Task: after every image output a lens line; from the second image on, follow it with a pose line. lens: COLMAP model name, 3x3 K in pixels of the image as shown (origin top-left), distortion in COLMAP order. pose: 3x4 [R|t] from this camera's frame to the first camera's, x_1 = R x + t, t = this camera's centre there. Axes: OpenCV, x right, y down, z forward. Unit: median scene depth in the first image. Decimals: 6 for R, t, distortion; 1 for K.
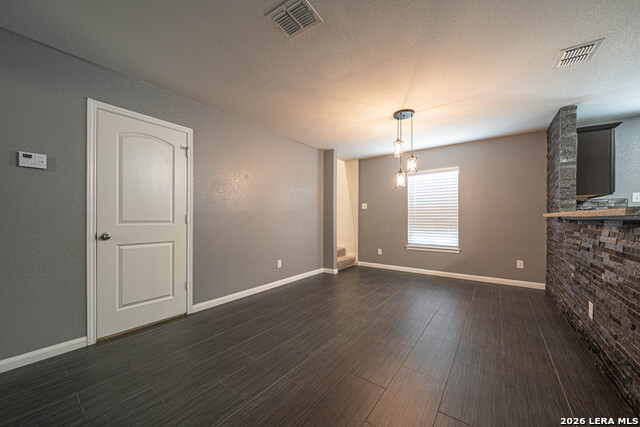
lens RADIAL K [[237.6, 0, 320.5], [0, 237.6, 214.3], [0, 0, 1]] dist [0.003222, 0.000373]
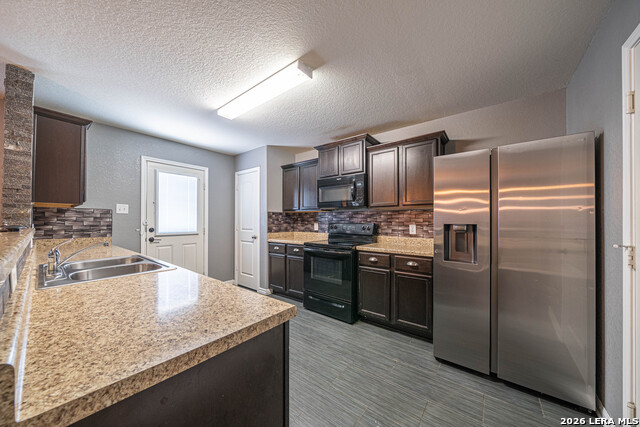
lens RADIAL K [[221.5, 0, 319.7], [0, 221.5, 218.2], [0, 0, 1]] dist [0.001927, 0.000168]
pose [[0.036351, 0.010924, 0.999279, 0.408027], [-0.013577, 0.999853, -0.010436, -0.033051], [-0.999247, -0.013187, 0.036494, 0.120598]]
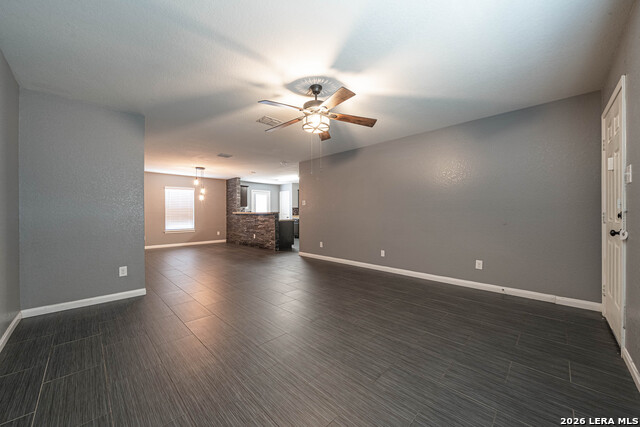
lens RADIAL K [[237.6, 0, 317.2], [0, 237.6, 212.2], [0, 0, 1]] dist [0.003222, 0.000373]
pose [[0.146073, -0.002286, 0.989271, -1.739974], [-0.010618, 0.999936, 0.003879, -0.025454], [-0.989217, -0.011071, 0.146040, -0.406744]]
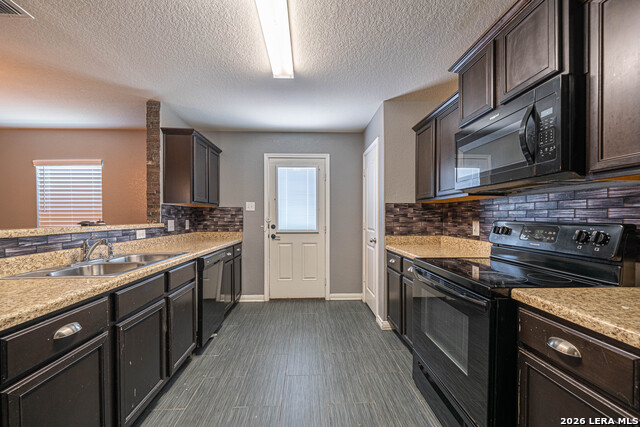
lens RADIAL K [[249.4, 0, 317.8], [0, 249.4, 218.5], [0, 0, 1]] dist [0.000229, -0.000106]
pose [[0.785986, -0.005203, 0.618223, 0.850530], [-0.005131, 0.999875, 0.014938, -0.034539], [-0.618223, -0.014913, 0.785861, -0.090627]]
